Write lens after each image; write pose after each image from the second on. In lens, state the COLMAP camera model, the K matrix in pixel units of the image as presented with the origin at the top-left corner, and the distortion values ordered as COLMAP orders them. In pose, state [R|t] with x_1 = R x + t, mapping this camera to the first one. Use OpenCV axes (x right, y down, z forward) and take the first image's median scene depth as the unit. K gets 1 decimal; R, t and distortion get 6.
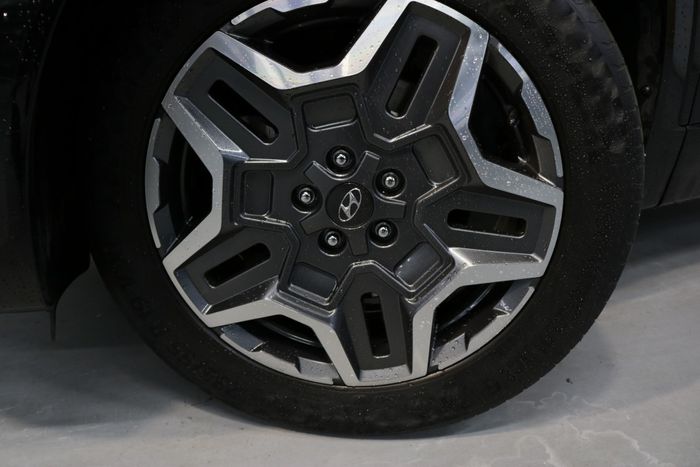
lens RADIAL K [[549.1, 0, 350.0], [0, 549.1, 233.5], [0, 0, 1]] dist [-0.074305, -0.000252]
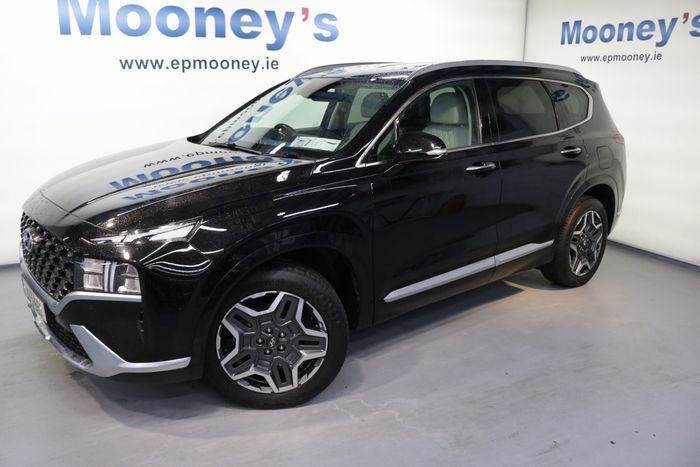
lens RADIAL K [[549.1, 0, 350.0], [0, 549.1, 233.5], [0, 0, 1]] dist [-0.074305, -0.000252]
pose [[0.977941, -0.069258, 0.197065, -0.165738], [0.091850, 0.989909, -0.107906, -0.334030], [-0.187603, 0.123626, 0.974434, -2.820759]]
